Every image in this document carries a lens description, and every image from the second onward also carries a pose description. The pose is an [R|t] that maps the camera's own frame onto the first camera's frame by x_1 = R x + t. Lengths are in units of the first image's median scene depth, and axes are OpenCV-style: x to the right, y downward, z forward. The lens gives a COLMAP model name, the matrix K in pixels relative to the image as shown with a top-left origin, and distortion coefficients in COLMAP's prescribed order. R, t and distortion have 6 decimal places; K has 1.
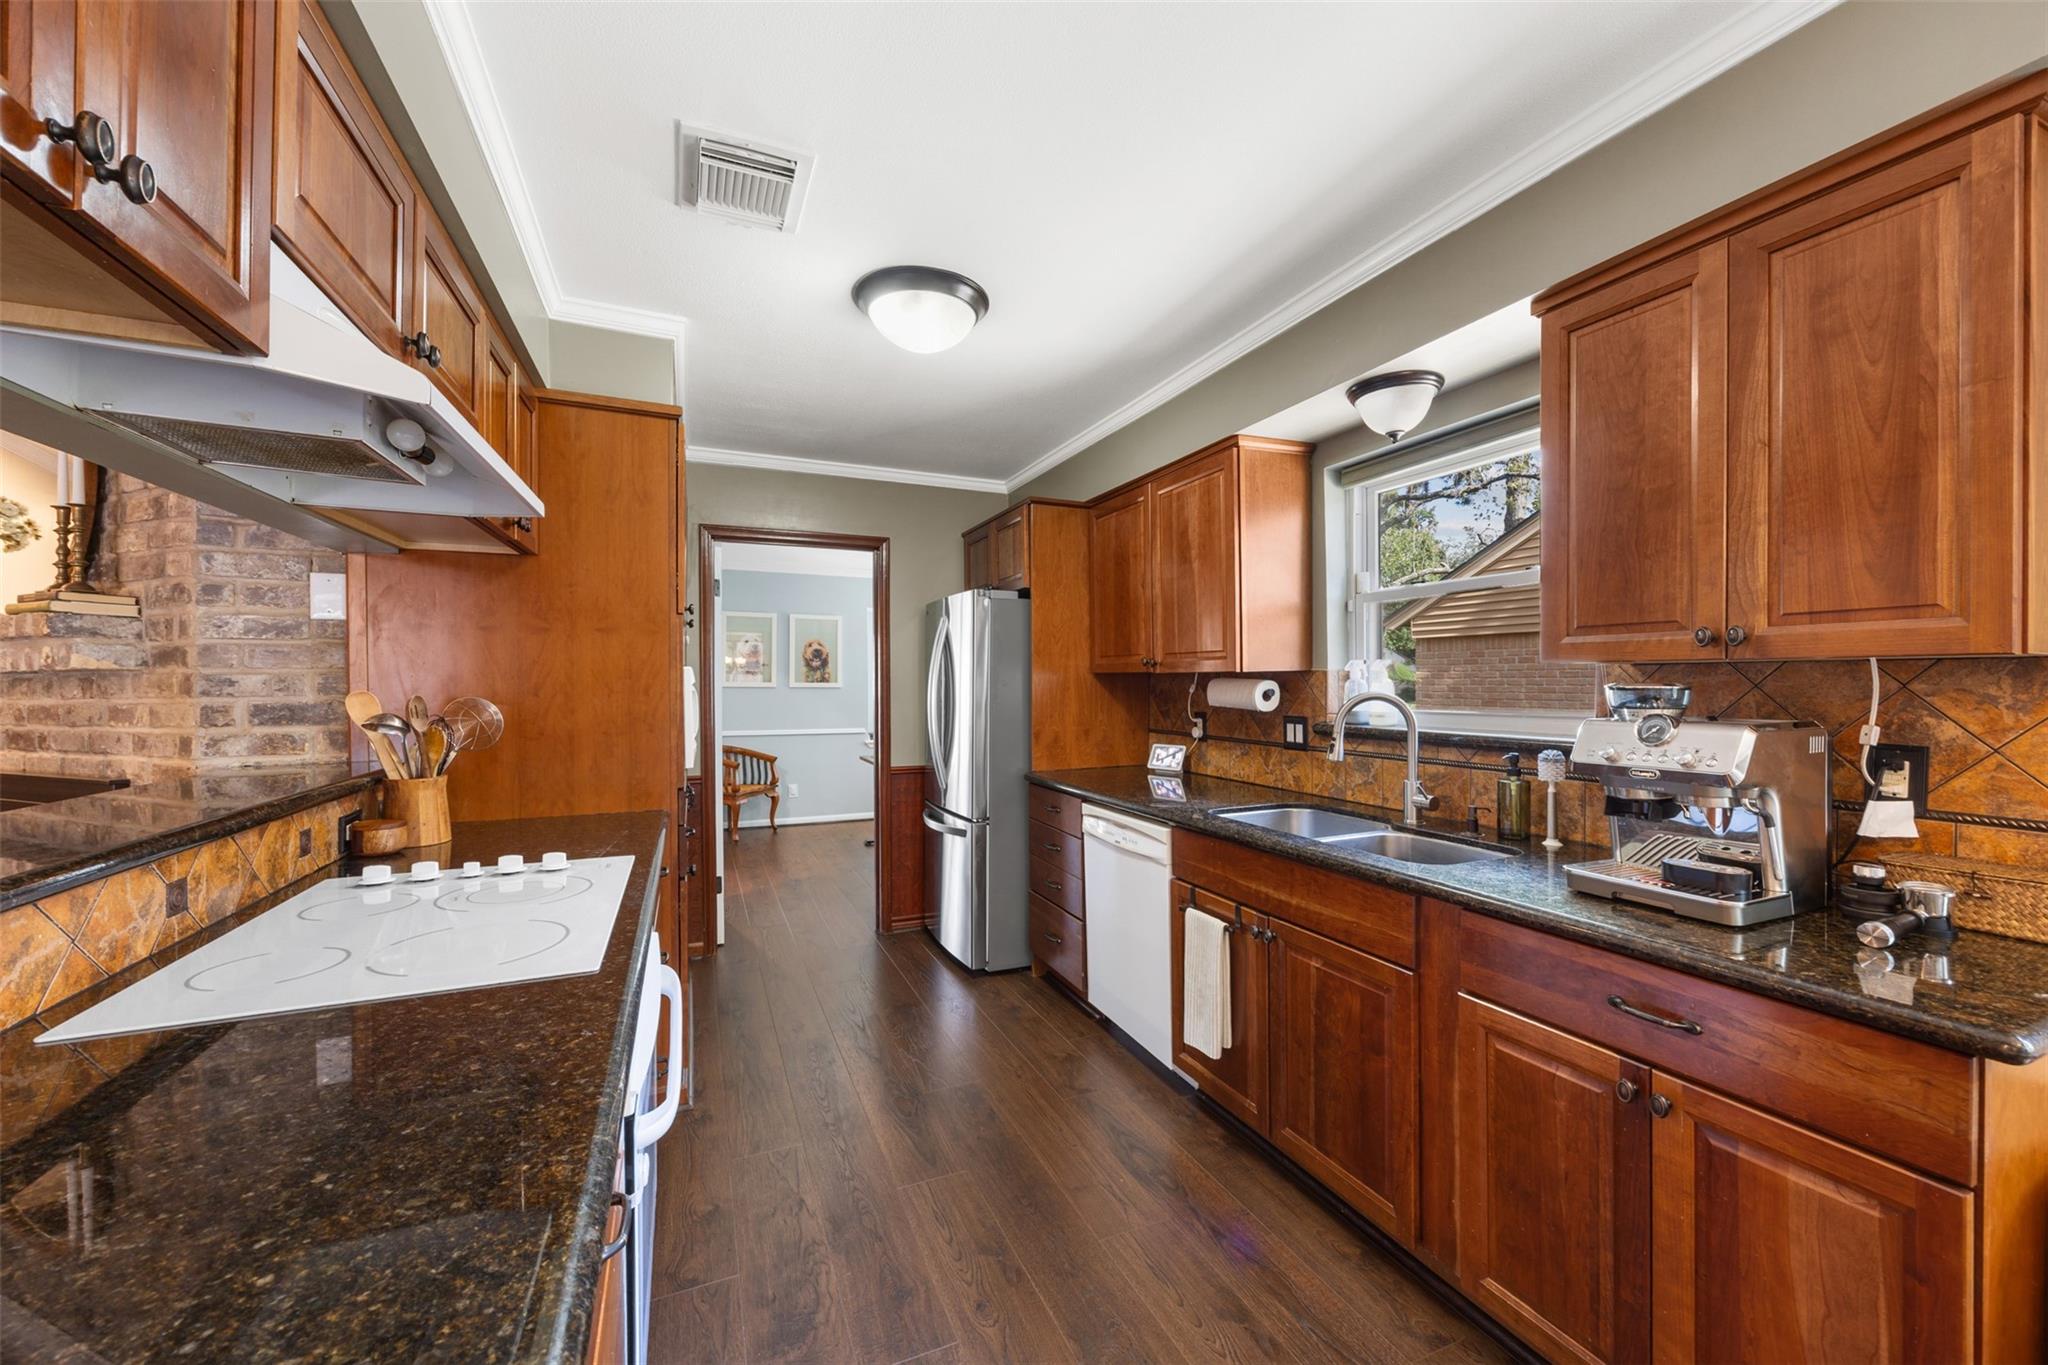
lens RADIAL K [[783.0, 0, 1042.6], [0, 783.0, 680.2], [0, 0, 1]] dist [-0.003378, -0.000254]
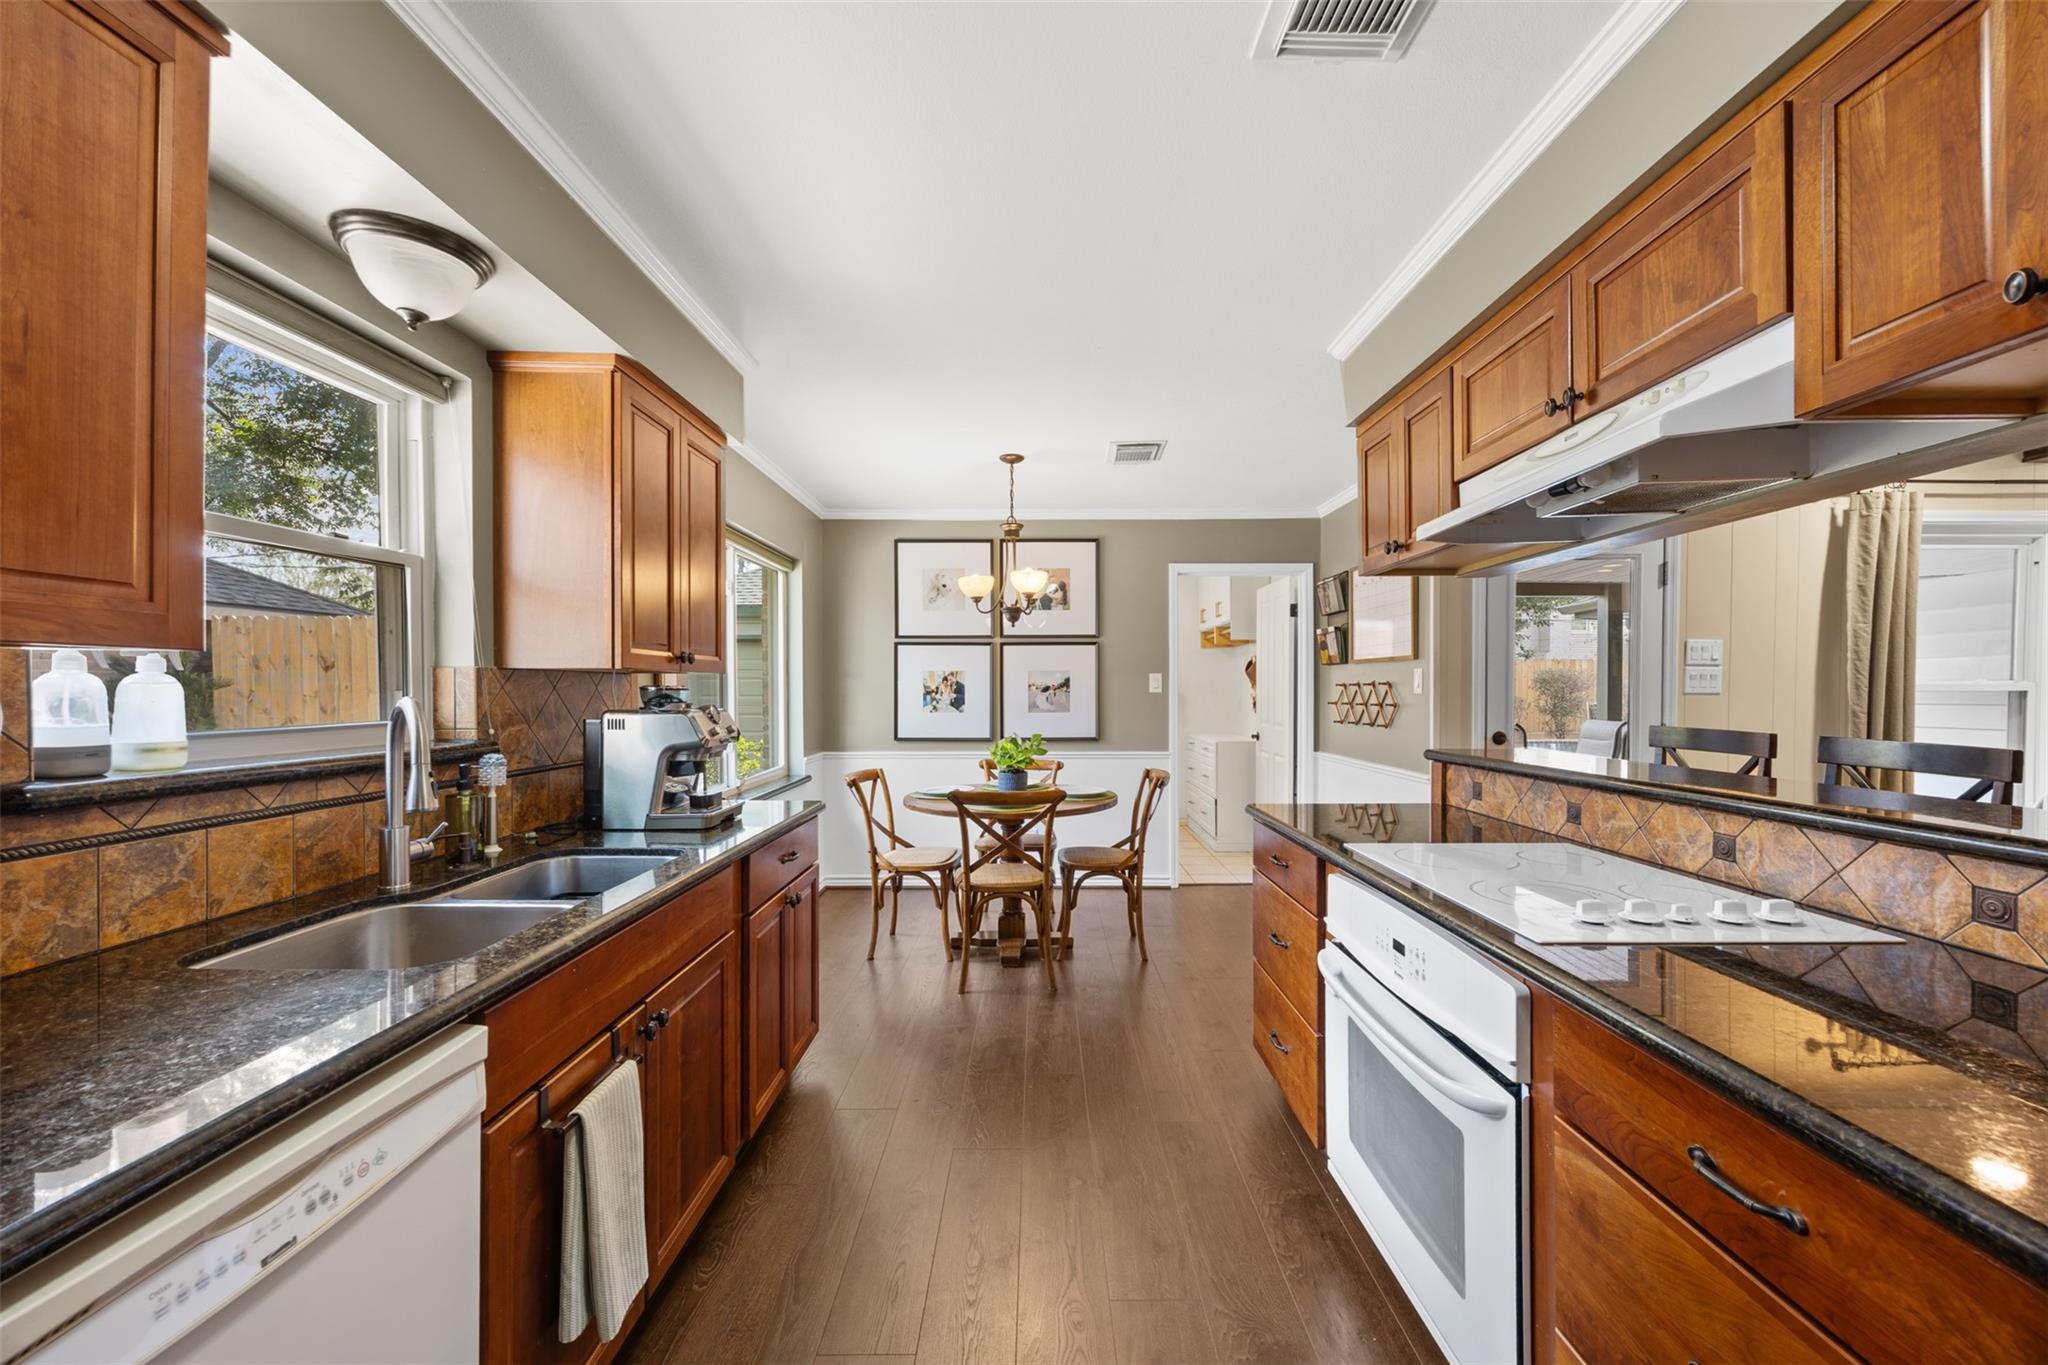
lens RADIAL K [[783.0, 0, 1042.6], [0, 783.0, 680.2], [0, 0, 1]] dist [-0.003378, -0.000254]
pose [[-0.911915, 0.006873, 0.410322, -0.339191], [0.001002, 0.999894, -0.014522, 0.011572], [-0.410378, -0.012831, -0.911825, 1.466613]]
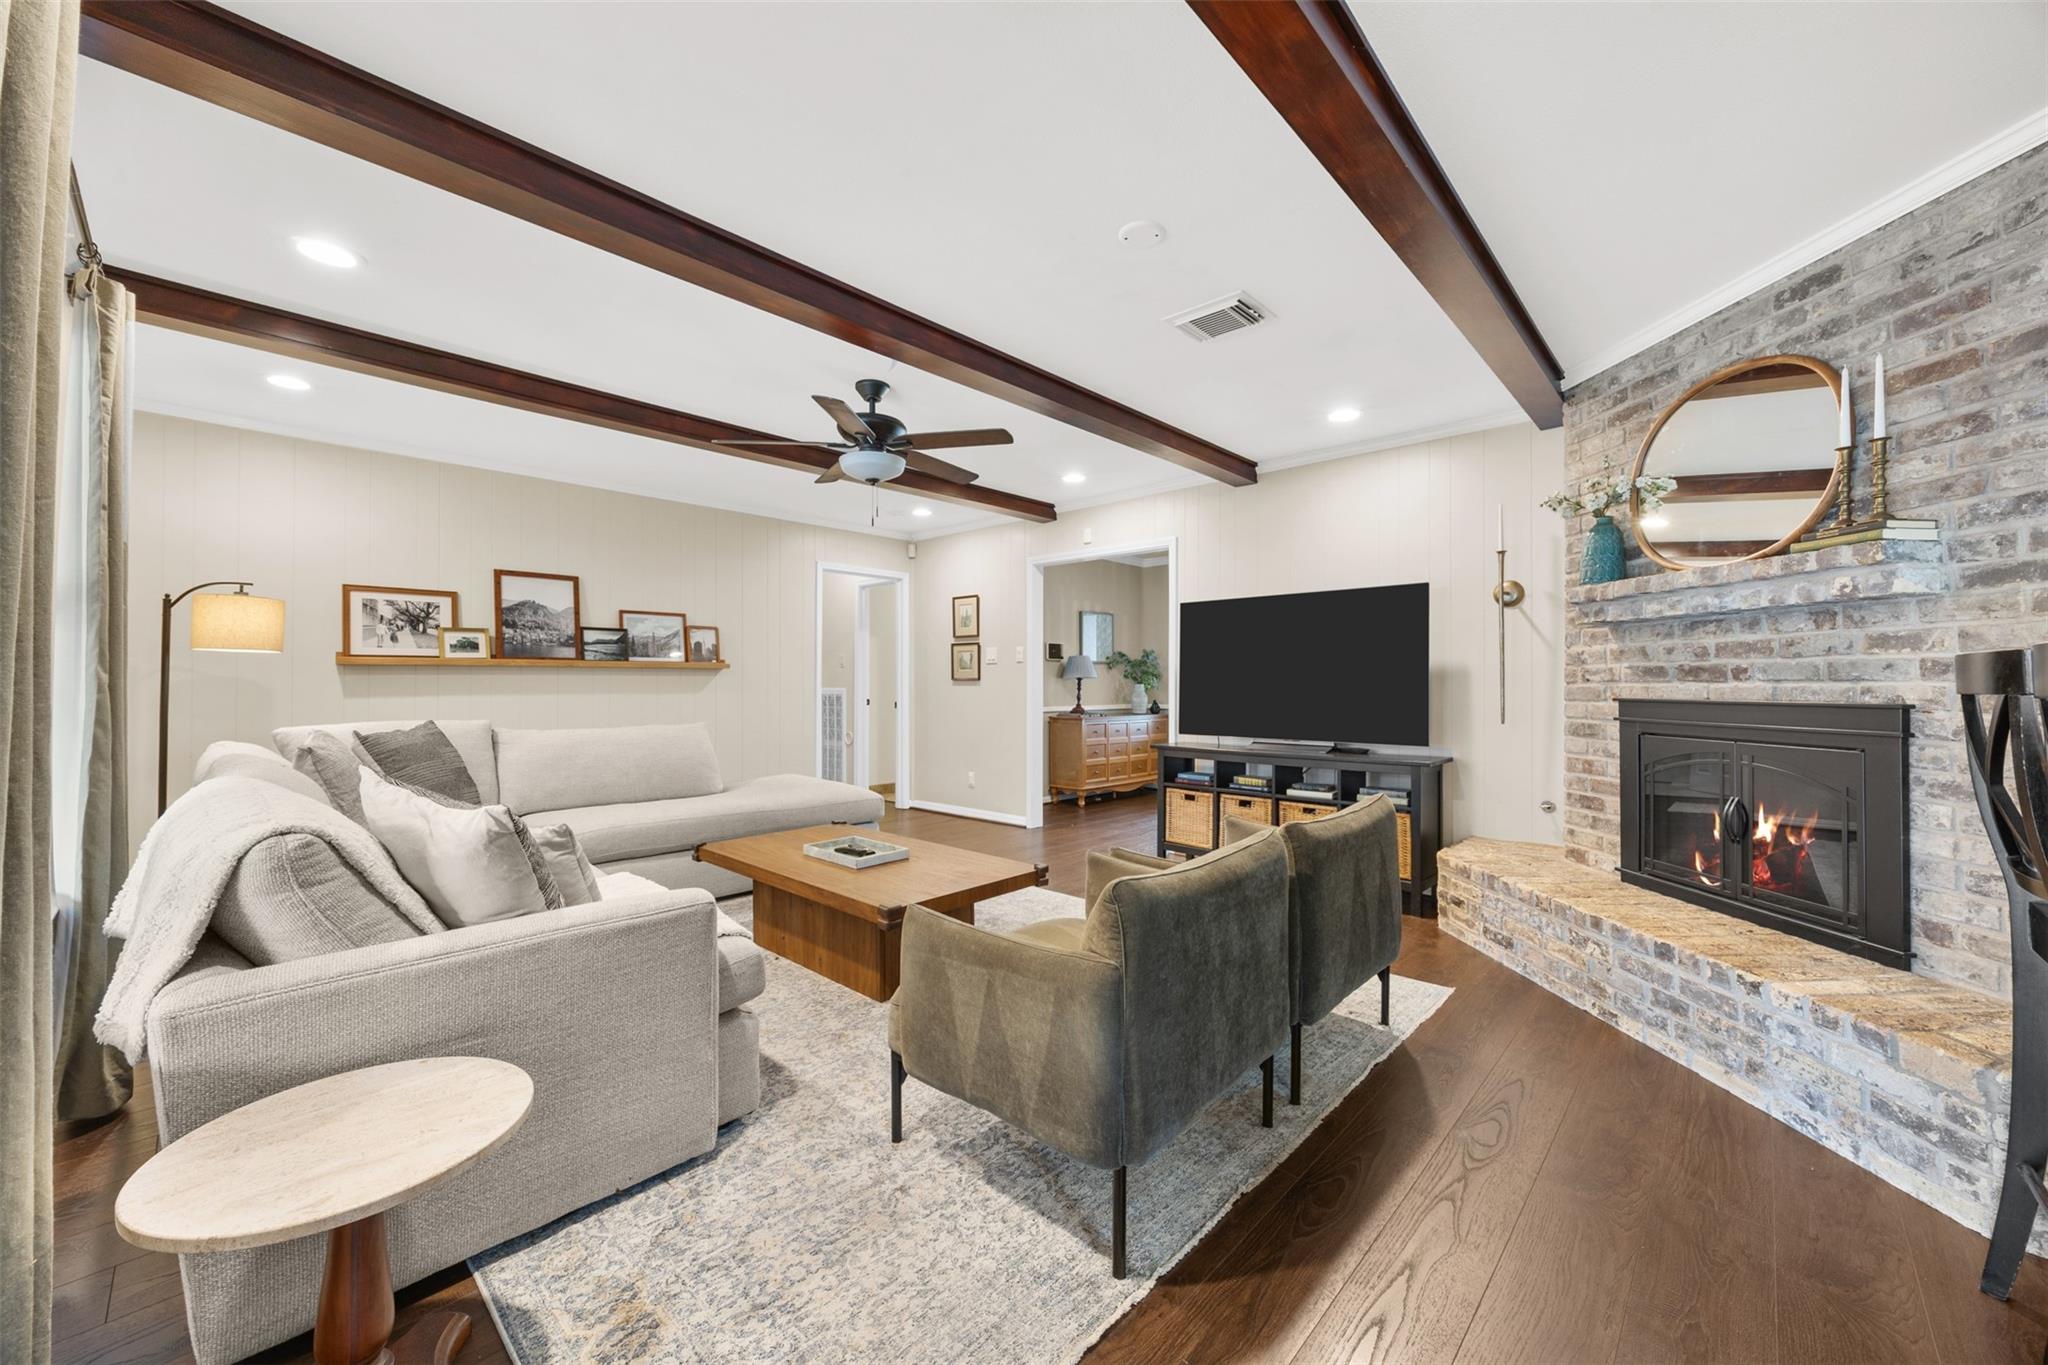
lens RADIAL K [[783.0, 0, 1042.6], [0, 783.0, 680.2], [0, 0, 1]] dist [-0.003378, -0.000254]
pose [[0.406845, 0.001009, -0.913497, -0.712164], [0.004067, 0.999987, 0.002916, 0.088866], [0.913488, -0.004901, 0.406836, -0.443586]]
